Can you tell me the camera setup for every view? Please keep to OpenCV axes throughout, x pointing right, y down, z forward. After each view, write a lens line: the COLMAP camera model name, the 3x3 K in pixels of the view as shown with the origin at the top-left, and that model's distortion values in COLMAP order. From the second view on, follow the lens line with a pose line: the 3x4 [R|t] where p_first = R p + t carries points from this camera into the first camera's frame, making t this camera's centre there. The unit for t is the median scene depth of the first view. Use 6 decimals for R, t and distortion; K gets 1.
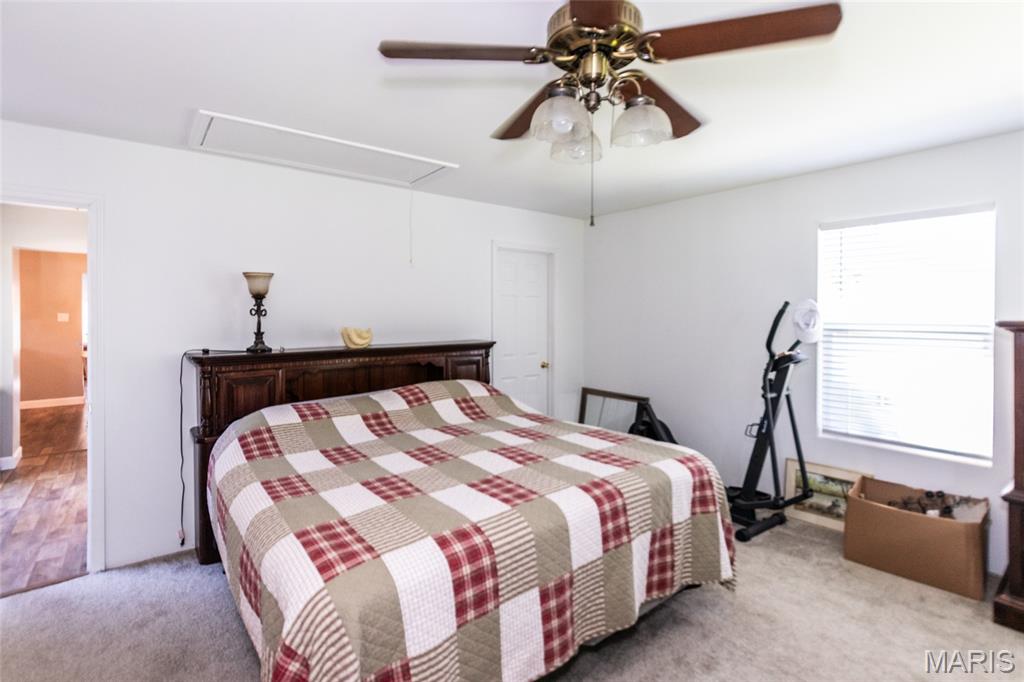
lens RADIAL K [[481.0, 0, 511.3], [0, 481.0, 315.9], [0, 0, 1]] dist [0.001655, 0.000154]
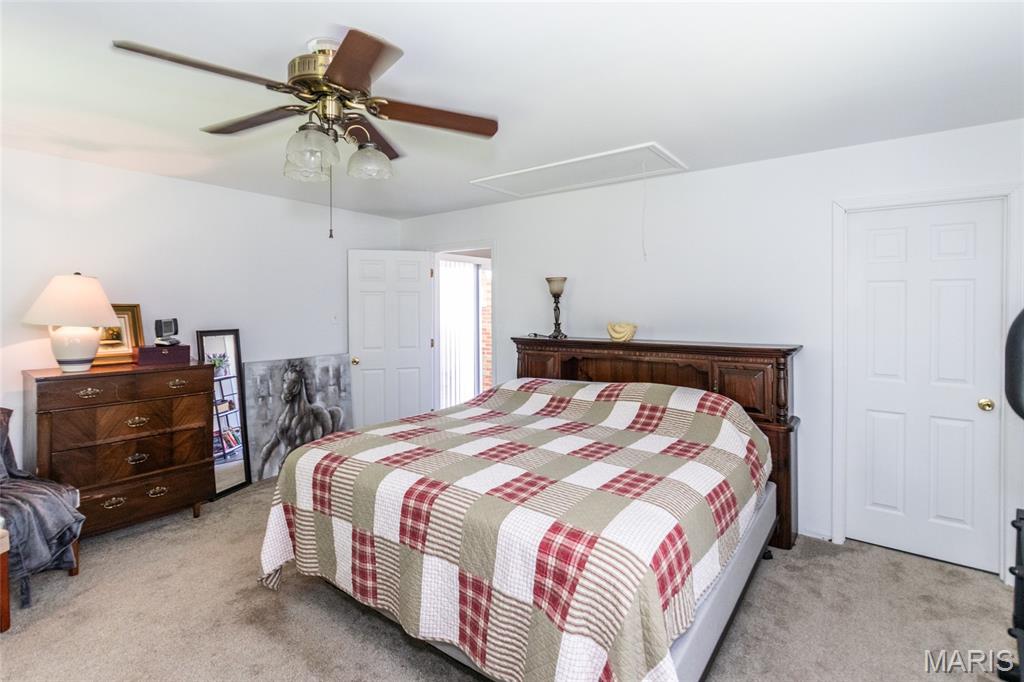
lens RADIAL K [[488.0, 0, 509.4], [0, 488.0, 306.0], [0, 0, 1]] dist [0.000427, 0.000209]
pose [[0.257273, -0.003350, -0.966333, 0.735350], [-0.004618, 0.999978, -0.004696, -0.005521], [0.966328, 0.005670, 0.257252, 0.555128]]
